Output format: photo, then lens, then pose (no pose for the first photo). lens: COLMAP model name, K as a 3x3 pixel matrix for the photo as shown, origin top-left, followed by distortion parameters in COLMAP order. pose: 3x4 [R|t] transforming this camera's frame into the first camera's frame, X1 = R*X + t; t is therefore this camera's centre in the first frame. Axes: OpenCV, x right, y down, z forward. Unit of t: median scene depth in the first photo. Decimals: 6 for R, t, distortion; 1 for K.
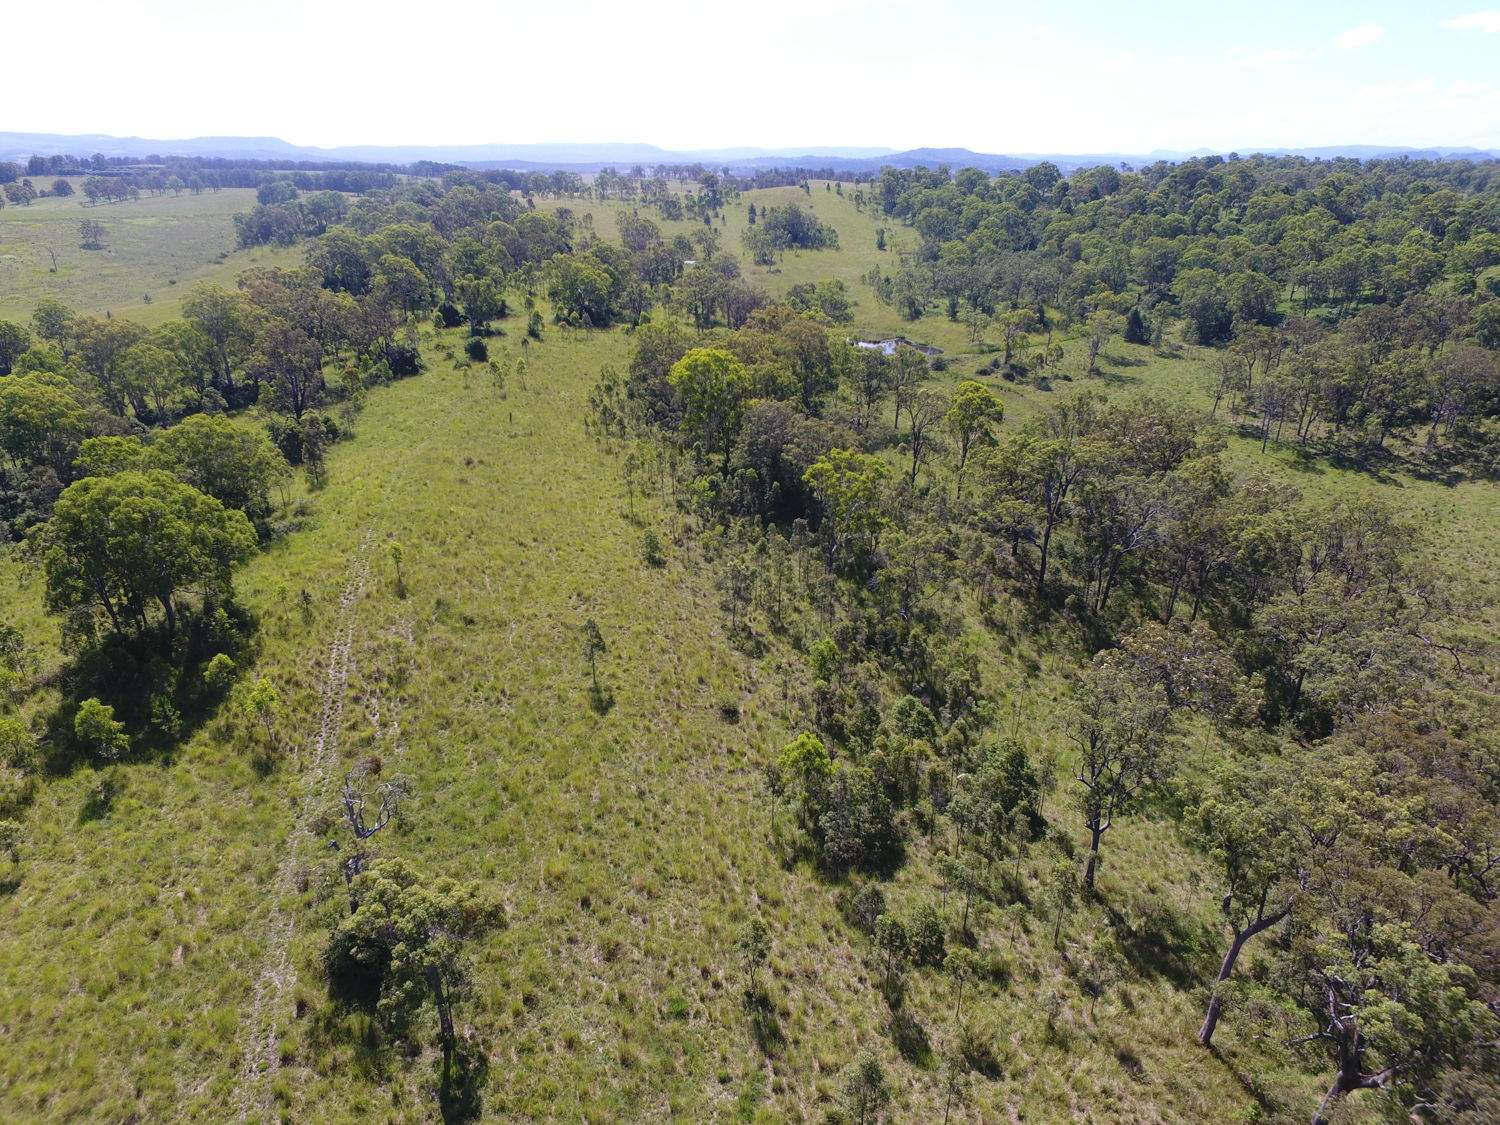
lens RADIAL K [[871.7, 0, 749.4], [0, 871.7, 556.4], [0, 0, 1]] dist [-0.017820, 0.016603]
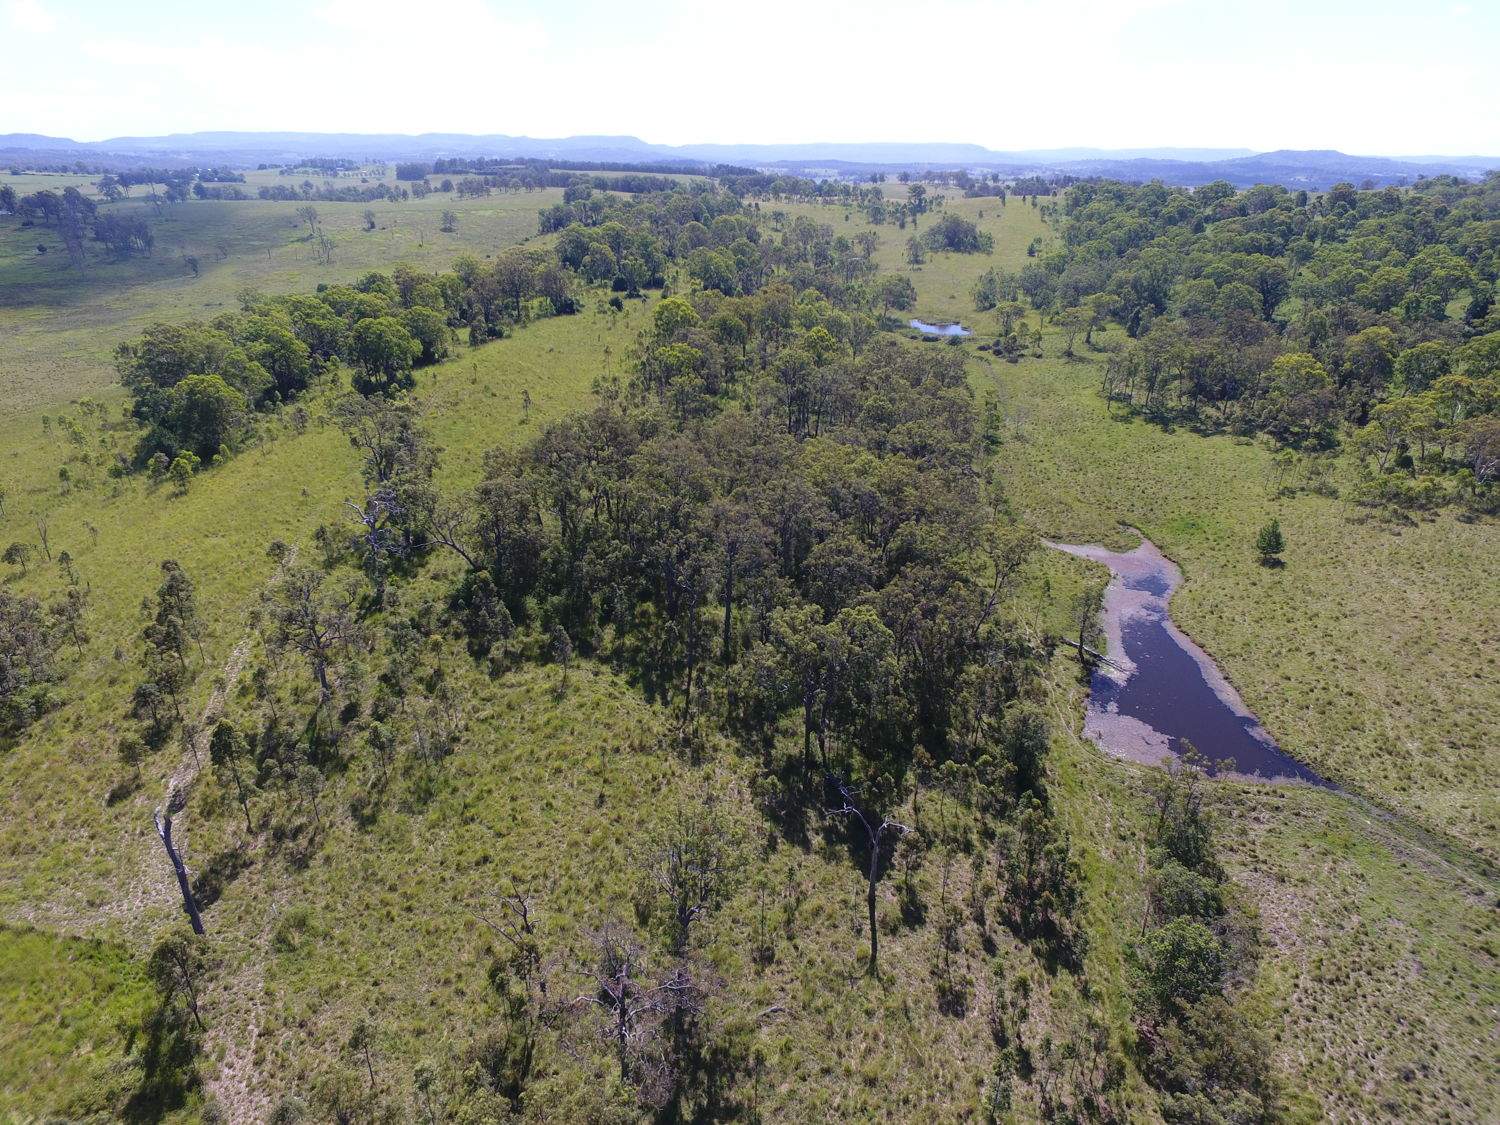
lens RADIAL K [[871.7, 0, 747.4], [0, 871.7, 561.5], [0, 0, 1]] dist [-0.017820, 0.016603]
pose [[0.942159, 0.147781, -0.300829, 0.206538], [-0.146018, 0.988872, 0.028471, 0.066522], [0.301689, 0.017102, 0.953253, -0.194519]]
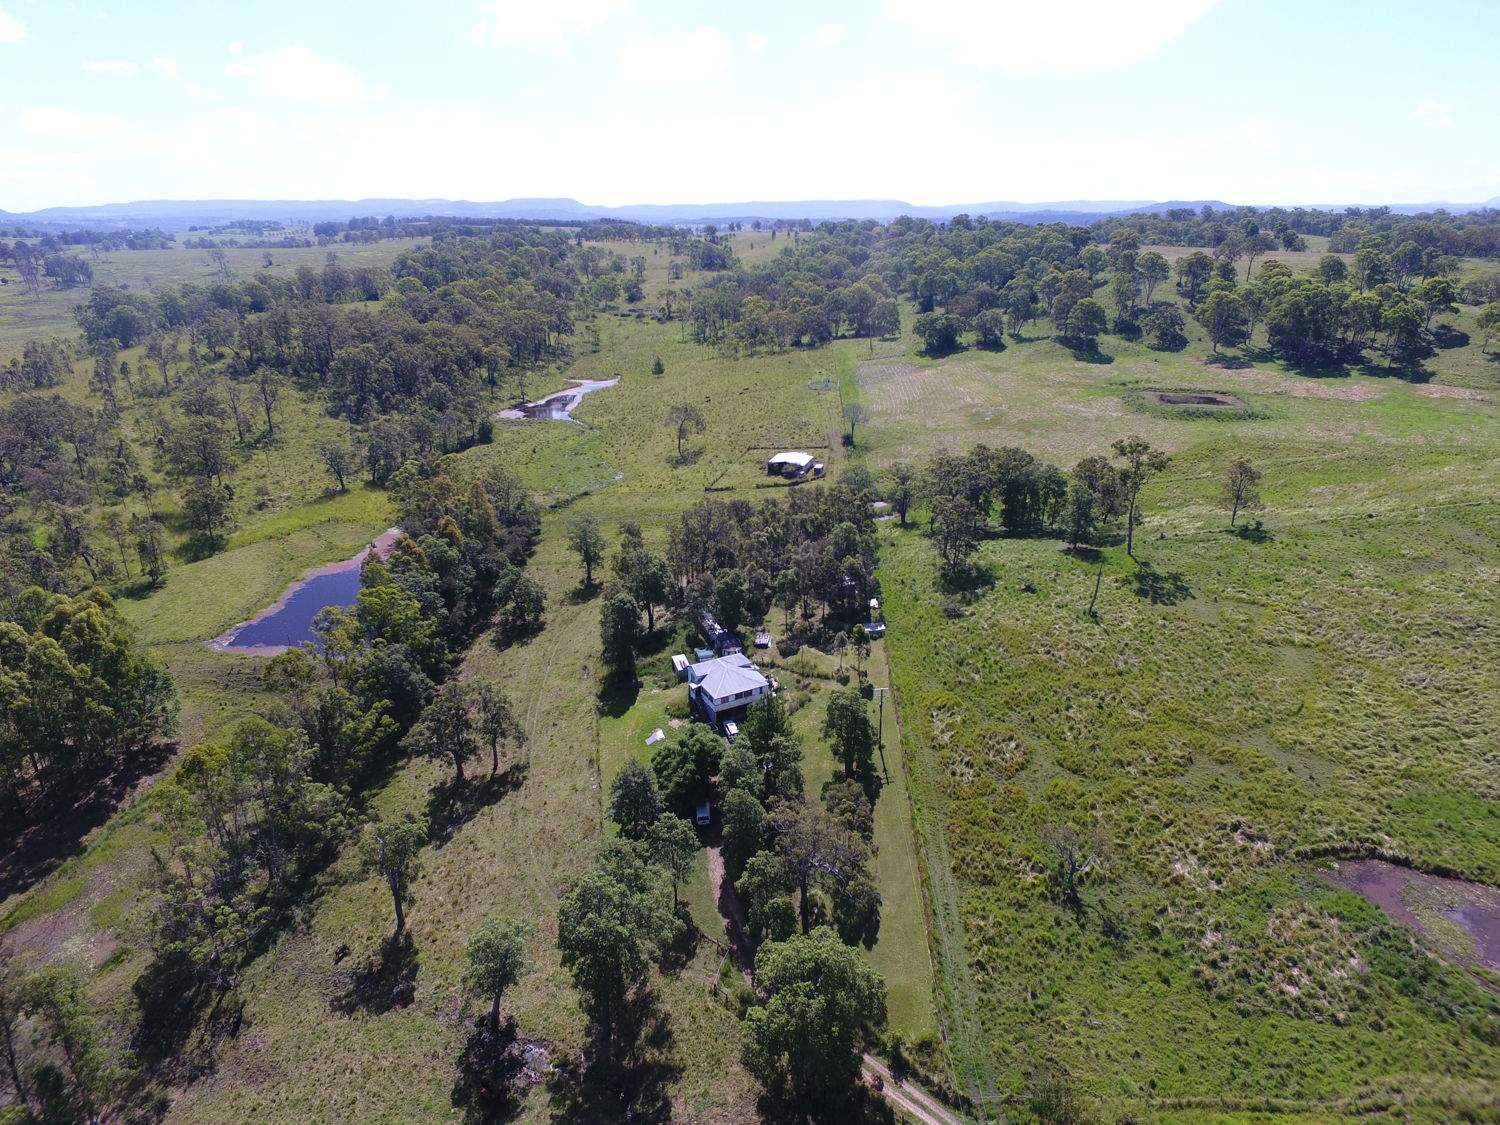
lens RADIAL K [[871.7, 0, 746.5], [0, 871.7, 562.9], [0, 0, 1]] dist [-0.017820, 0.016603]
pose [[0.960552, 0.094739, -0.261466, 0.583209], [-0.107145, 0.993676, -0.033575, 0.218085], [0.256632, 0.060265, 0.964628, -0.472262]]
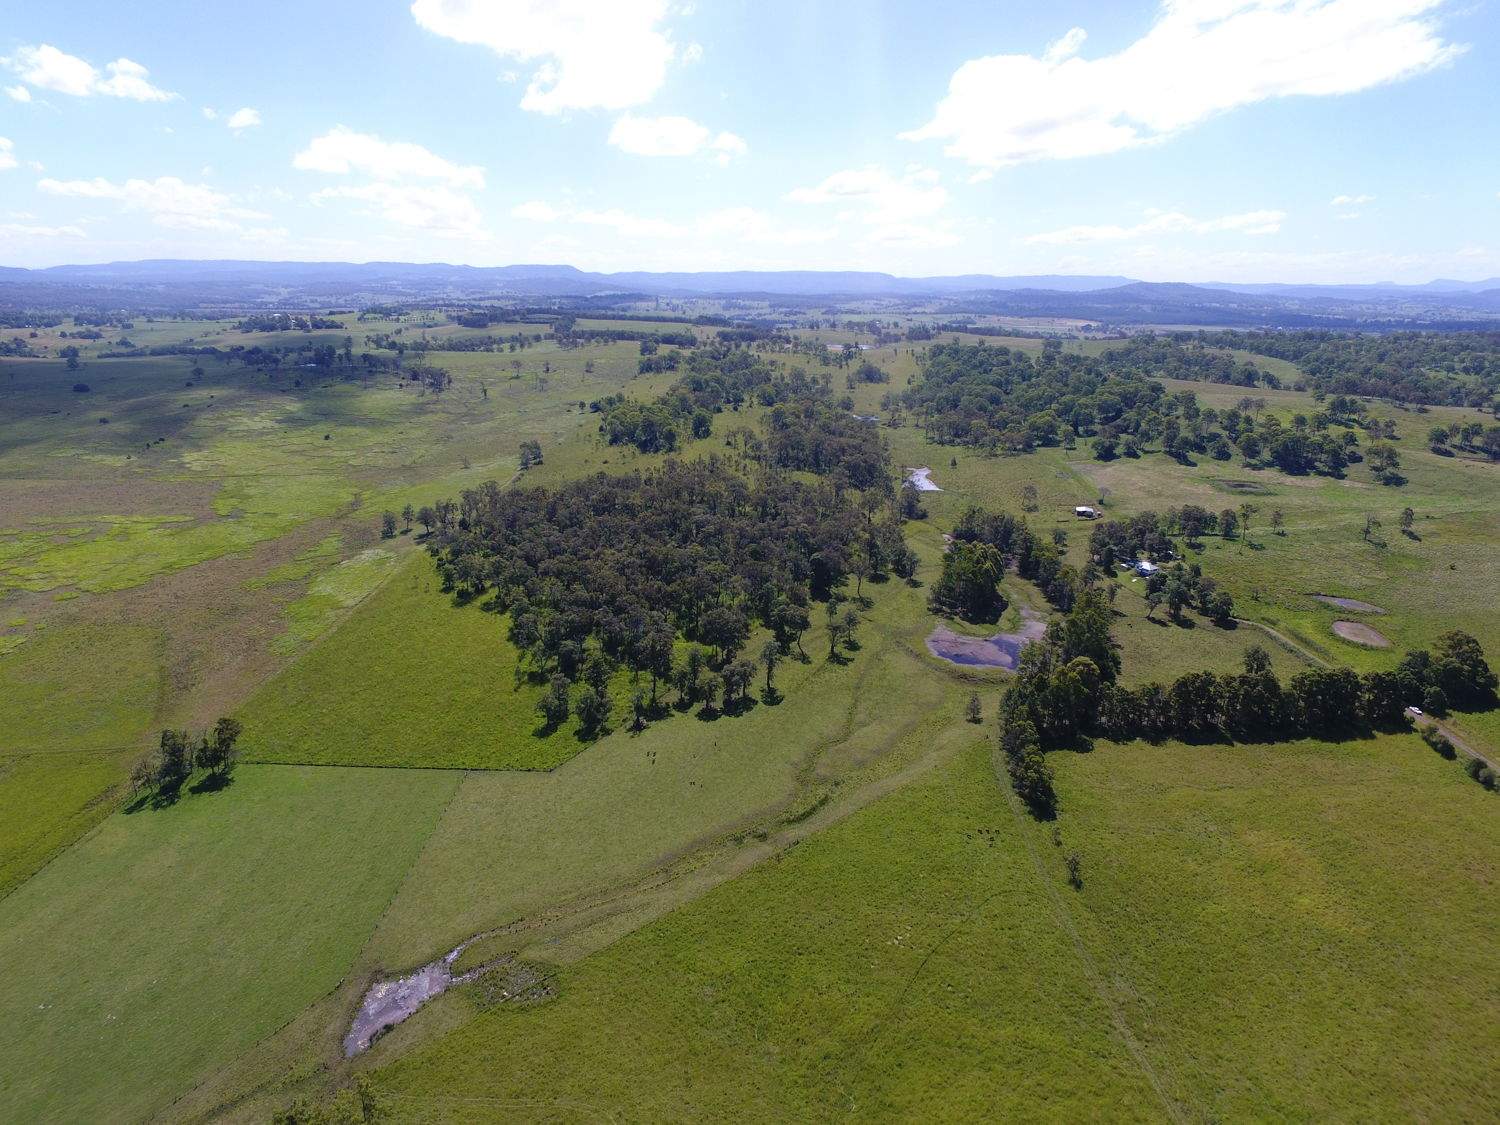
lens RADIAL K [[871.7, 0, 748.4], [0, 871.7, 568.2], [0, 0, 1]] dist [-0.017820, 0.016603]
pose [[0.967489, 0.087364, -0.237345, 0.328798], [-0.112988, 0.988892, -0.096573, 0.378999], [0.226271, 0.120250, 0.966613, -1.203804]]
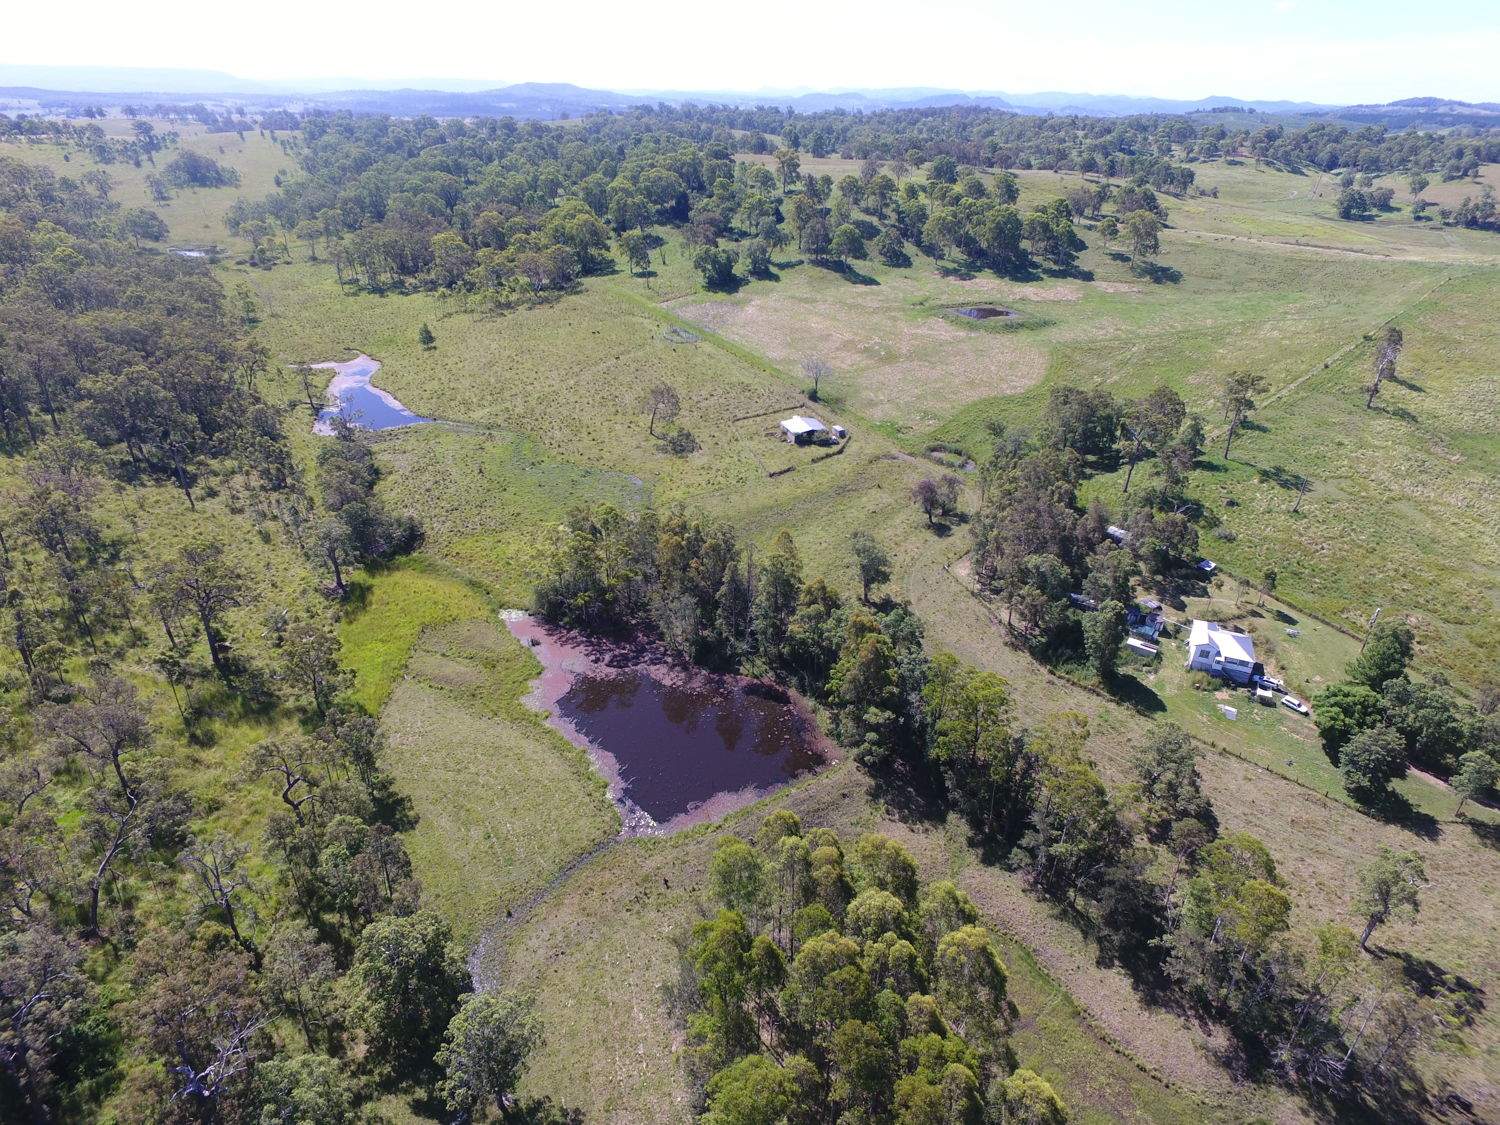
lens RADIAL K [[871.7, 0, 748.8], [0, 871.7, 558.3], [0, 0, 1]] dist [-0.017820, 0.016603]
pose [[0.928960, -0.161314, 0.333184, 0.282609], [0.139896, 0.986295, 0.087475, 0.169066], [-0.342728, -0.034649, 0.938795, -0.445554]]
